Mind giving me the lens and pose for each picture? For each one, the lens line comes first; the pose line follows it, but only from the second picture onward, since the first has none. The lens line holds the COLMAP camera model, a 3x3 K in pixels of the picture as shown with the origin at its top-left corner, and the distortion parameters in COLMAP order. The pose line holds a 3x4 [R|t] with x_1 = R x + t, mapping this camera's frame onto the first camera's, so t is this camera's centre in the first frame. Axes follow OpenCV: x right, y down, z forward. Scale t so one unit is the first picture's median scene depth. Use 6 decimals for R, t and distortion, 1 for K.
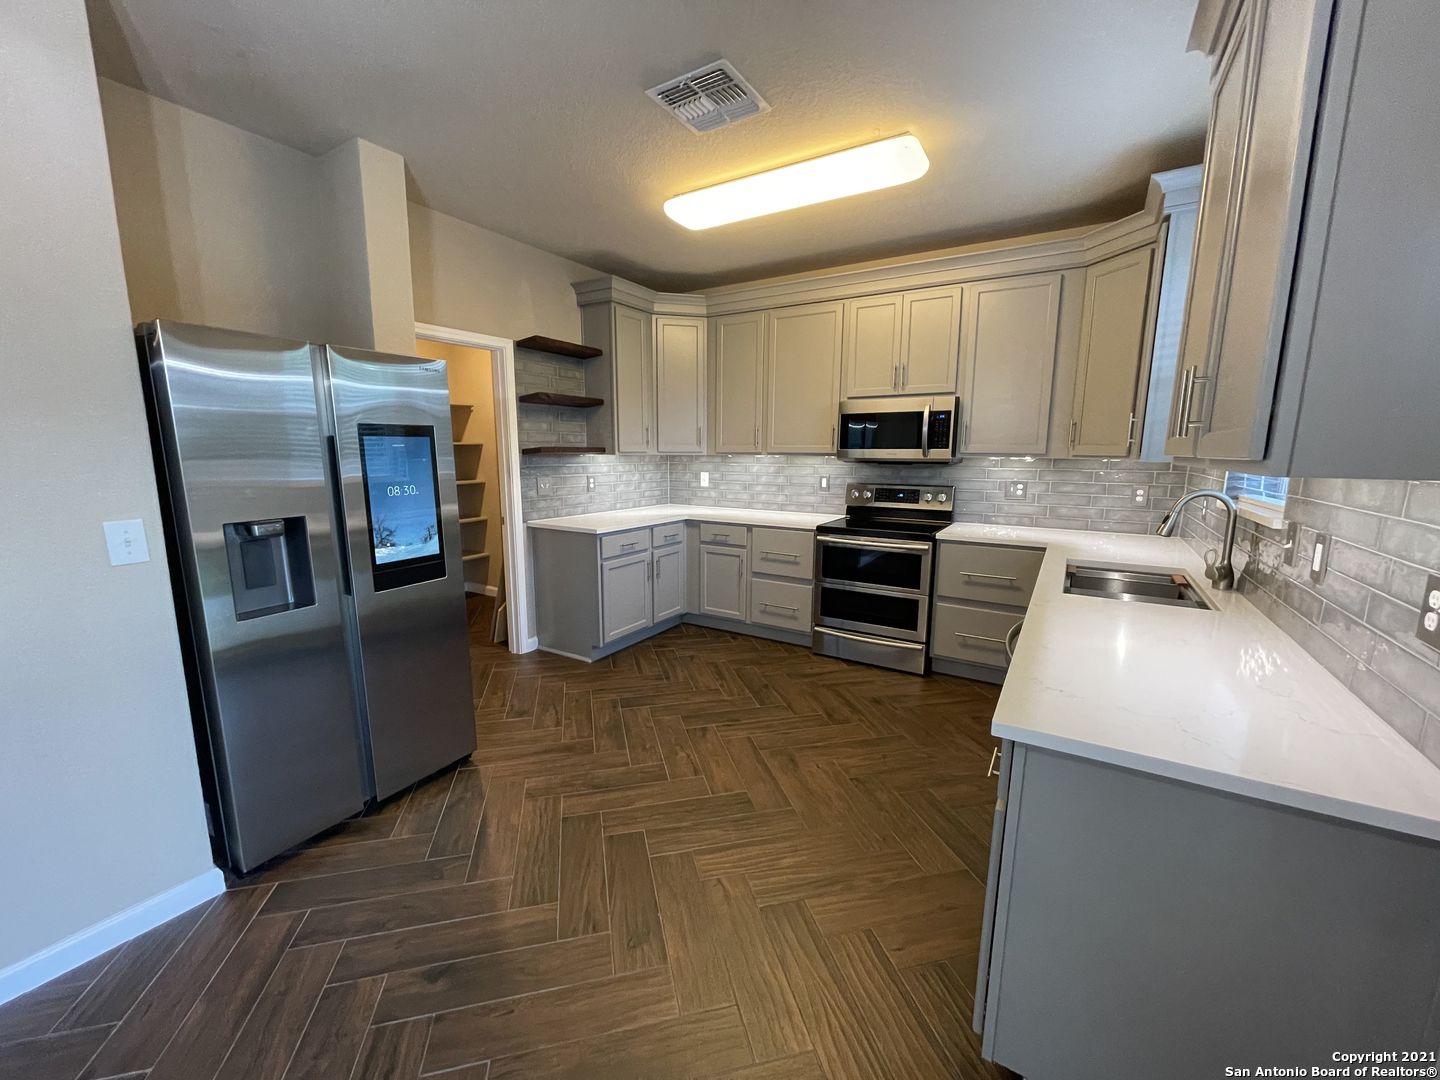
lens RADIAL K [[582.8, 0, 715.0], [0, 582.8, 545.1], [0, 0, 1]] dist [-0.000487, 0.000361]
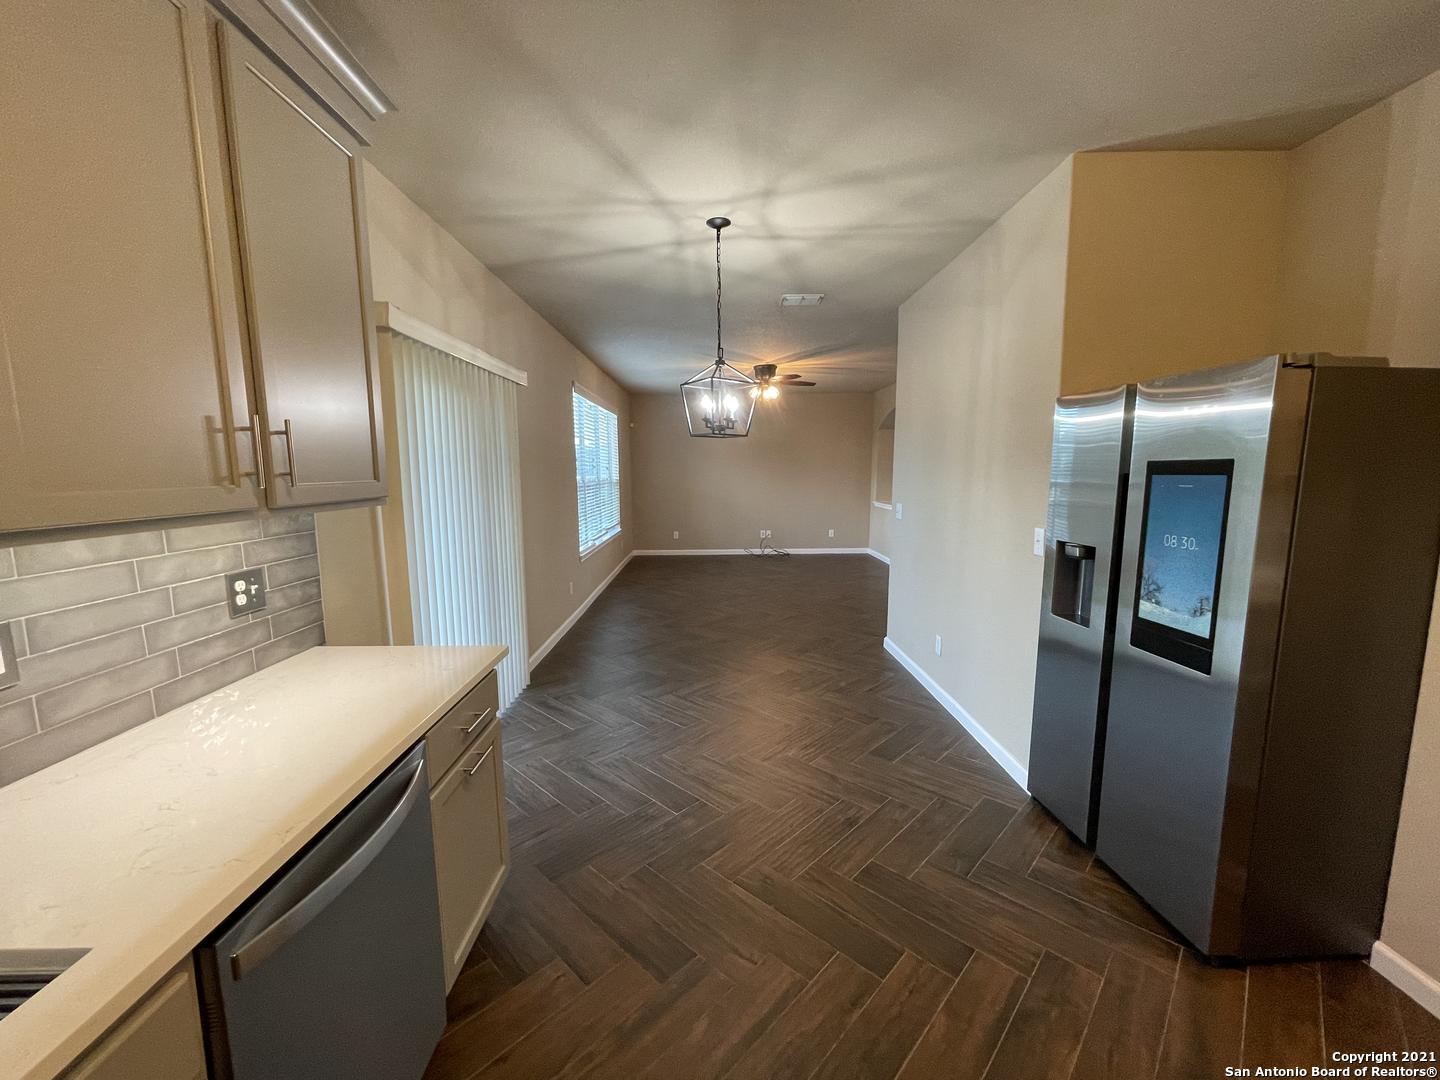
lens RADIAL K [[582.8, 0, 713.5], [0, 582.8, 541.5], [0, 0, 1]] dist [-0.000487, 0.000361]
pose [[-0.846219, 0.066567, -0.528661, 0.264478], [-0.085466, 0.962362, 0.257981, -0.153043], [0.525937, 0.263491, -0.808680, 0.815516]]
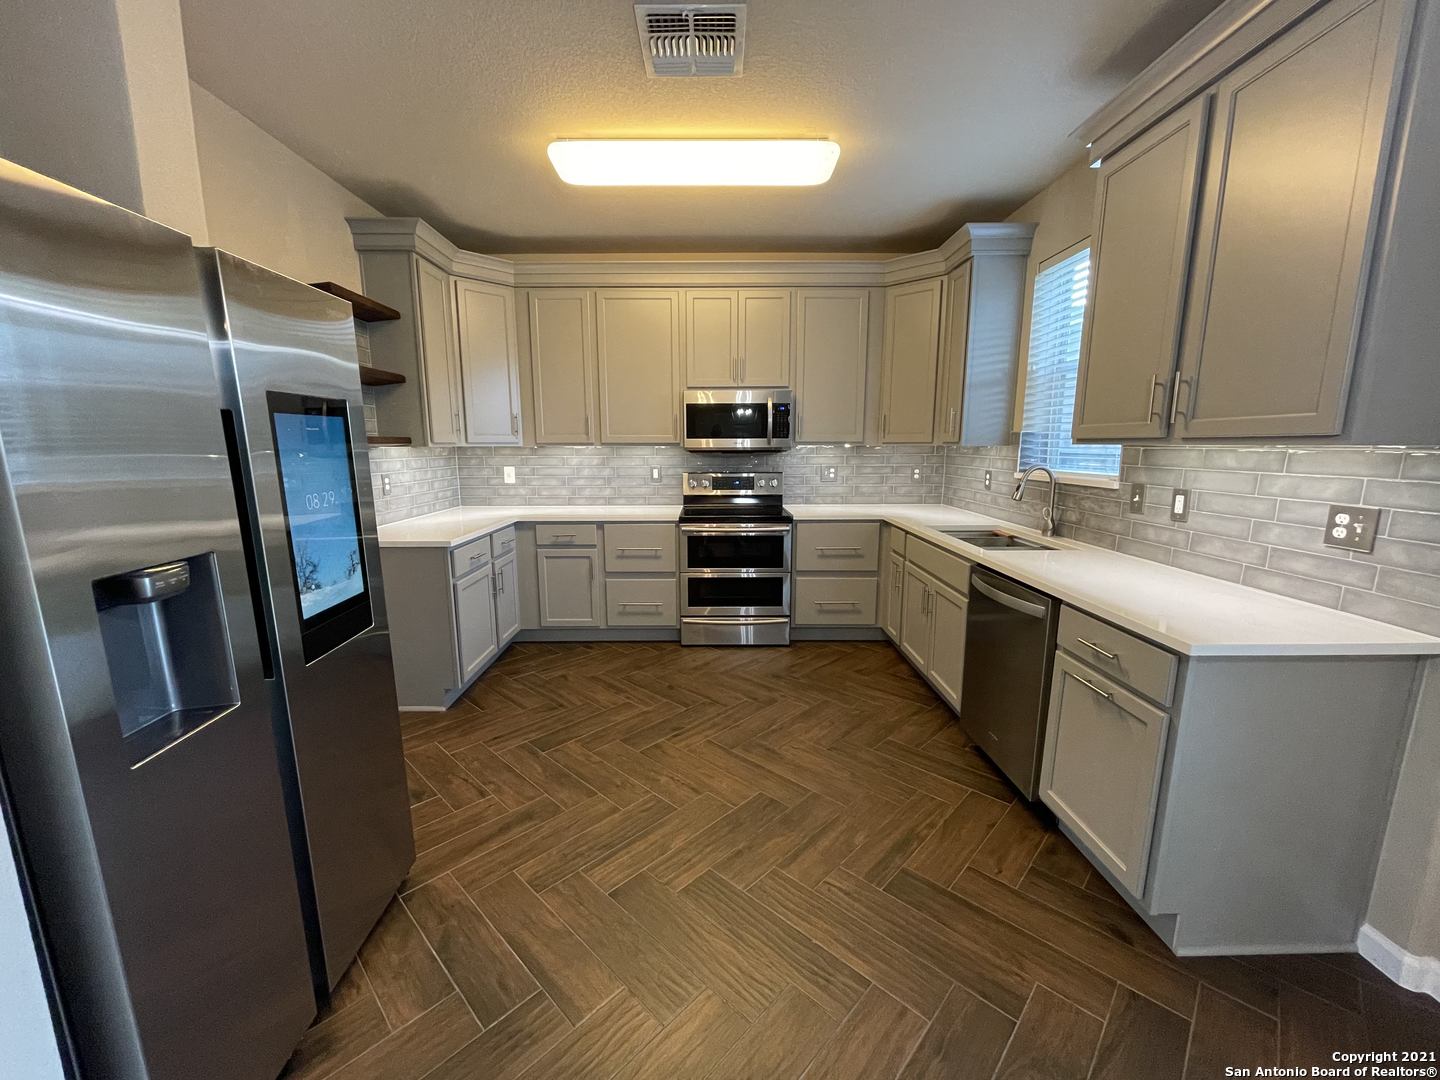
lens RADIAL K [[582.8, 0, 714.1], [0, 582.8, 544.2], [0, 0, 1]] dist [-0.000487, 0.000361]
pose [[0.845026, -0.098365, 0.525600, -0.319785], [0.094209, 0.994946, 0.034739, -0.016808], [-0.526361, 0.020161, 0.850022, 0.144334]]
